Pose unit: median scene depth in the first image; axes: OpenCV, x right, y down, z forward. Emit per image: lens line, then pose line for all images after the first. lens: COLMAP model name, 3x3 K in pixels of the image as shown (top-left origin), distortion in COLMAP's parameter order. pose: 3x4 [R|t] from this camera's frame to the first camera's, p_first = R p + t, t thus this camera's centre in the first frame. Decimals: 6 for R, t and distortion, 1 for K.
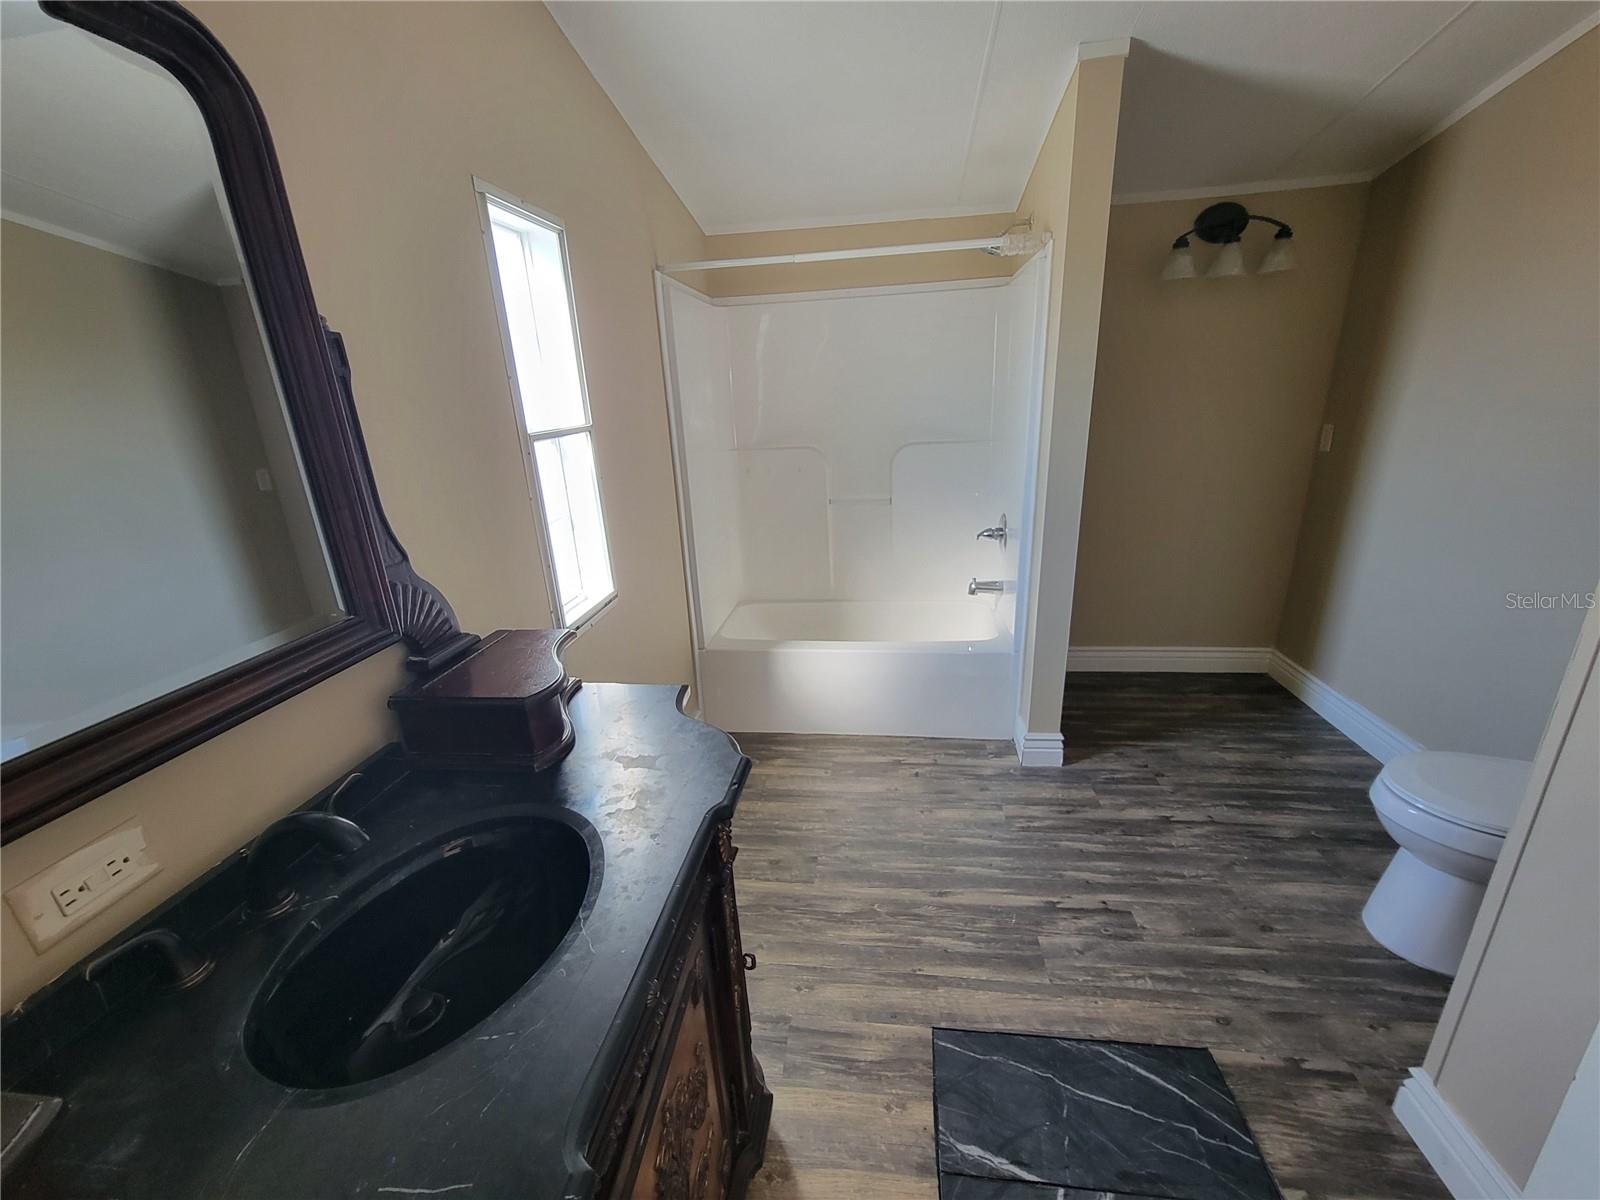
lens RADIAL K [[644.0, 0, 801.9], [0, 644.0, 600.0], [0, 0, 1]] dist [0.000435, 0.000121]
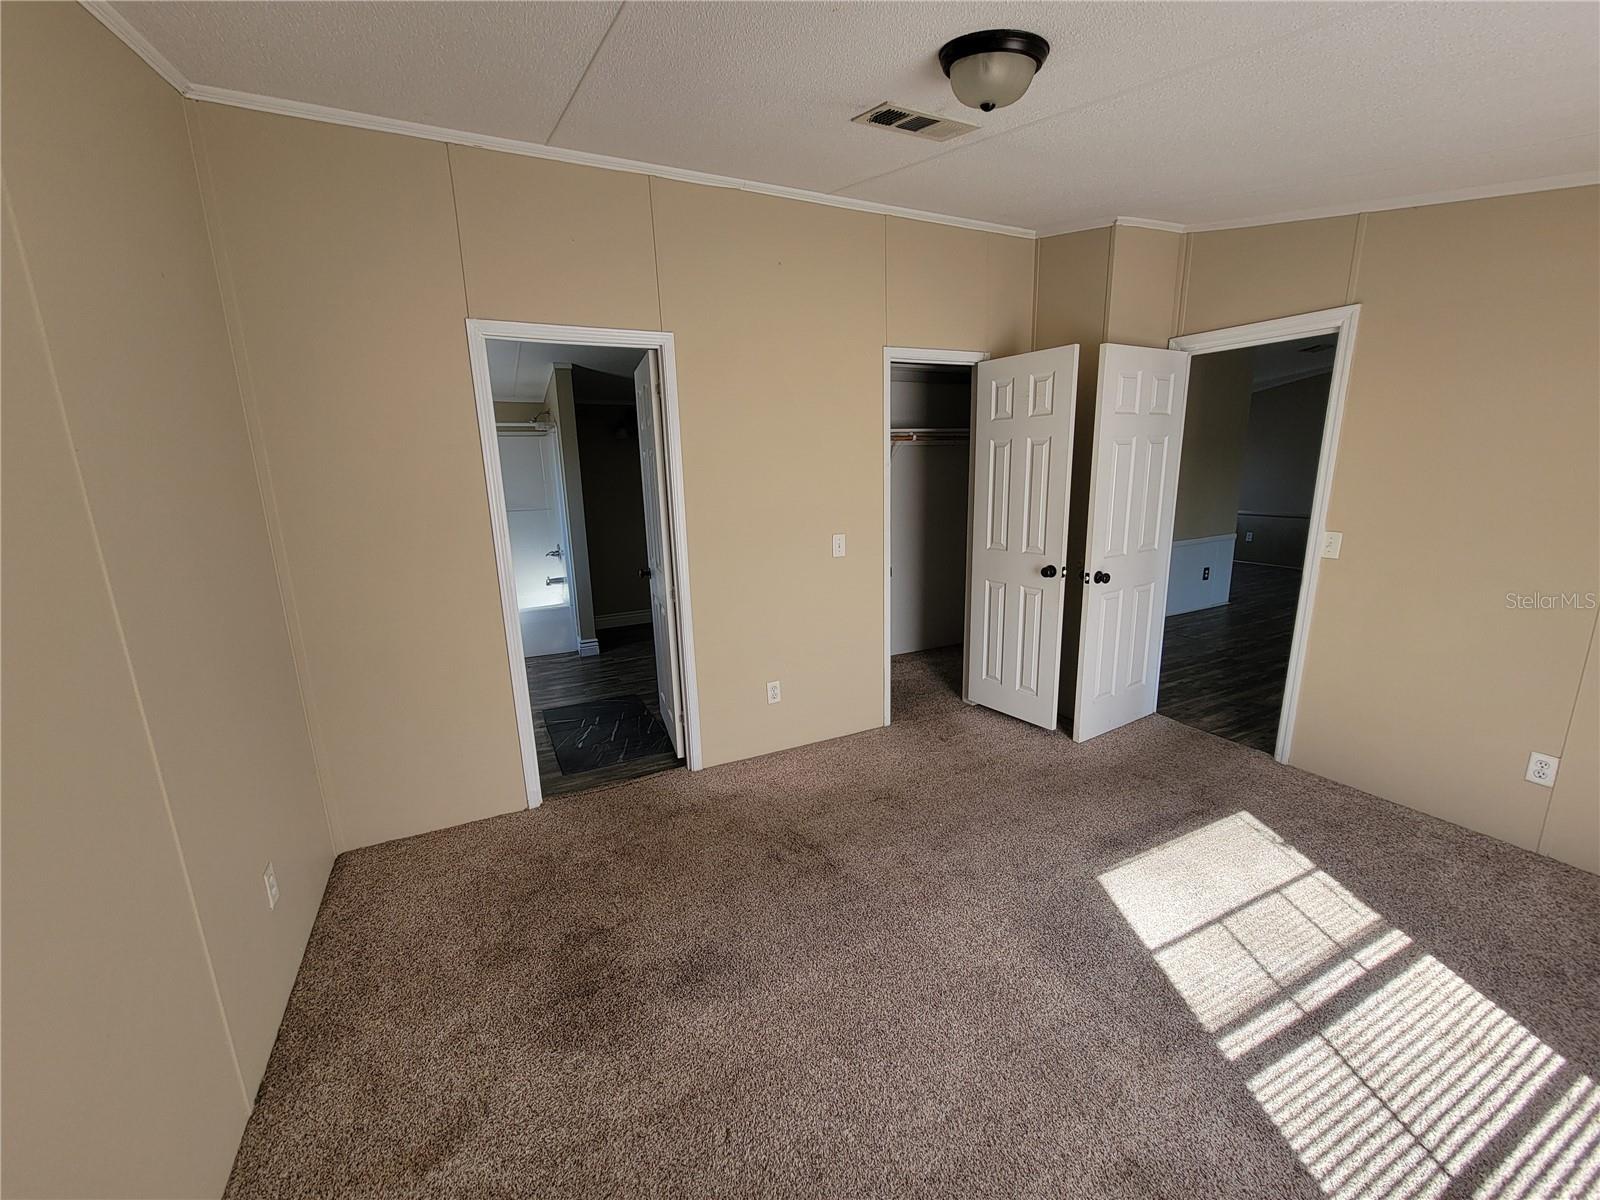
lens RADIAL K [[644.0, 0, 797.4], [0, 644.0, 608.5], [0, 0, 1]] dist [0.000435, 0.000121]
pose [[0.833937, -0.094238, 0.543754, -0.227476], [0.166069, 0.982494, -0.084418, 0.442558], [-0.526279, 0.160700, 0.834988, -1.309668]]
